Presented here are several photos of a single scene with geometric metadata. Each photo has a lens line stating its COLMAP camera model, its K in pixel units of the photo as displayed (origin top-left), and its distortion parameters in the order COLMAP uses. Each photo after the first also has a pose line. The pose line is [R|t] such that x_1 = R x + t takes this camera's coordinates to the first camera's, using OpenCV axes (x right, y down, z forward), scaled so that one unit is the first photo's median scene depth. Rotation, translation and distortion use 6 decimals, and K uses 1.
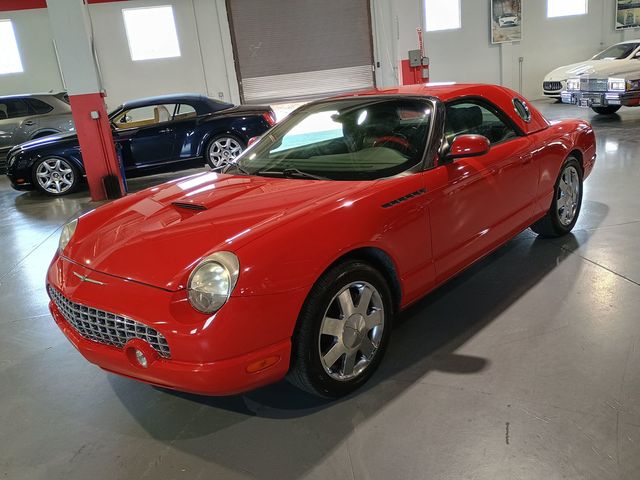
lens RADIAL K [[569.5, 0, 320.0], [0, 569.5, 240.0], [0, 0, 1]] dist [0.083745, -0.116540]
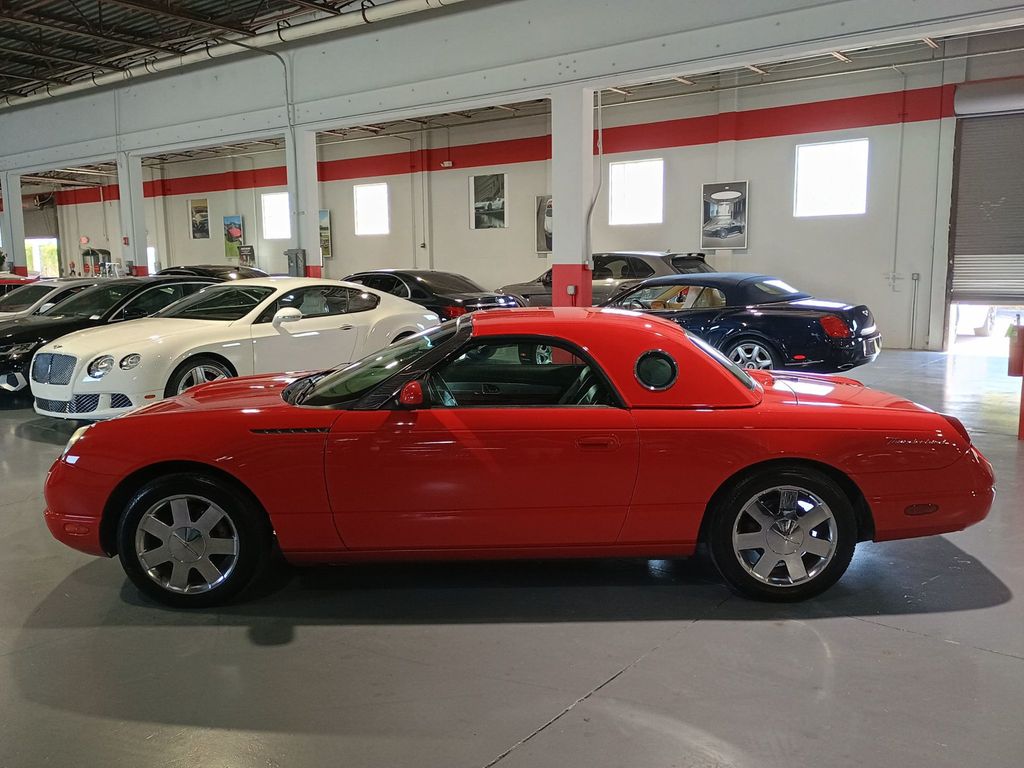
lens RADIAL K [[911.2, 0, 512.0], [0, 911.2, 384.0], [0, 0, 1]] dist [0.083745, -0.116540]
pose [[0.630797, 0.200886, -0.749493, 1.360697], [-0.267866, 0.962903, 0.032641, -0.270196], [0.728247, 0.180174, 0.661207, 0.279155]]
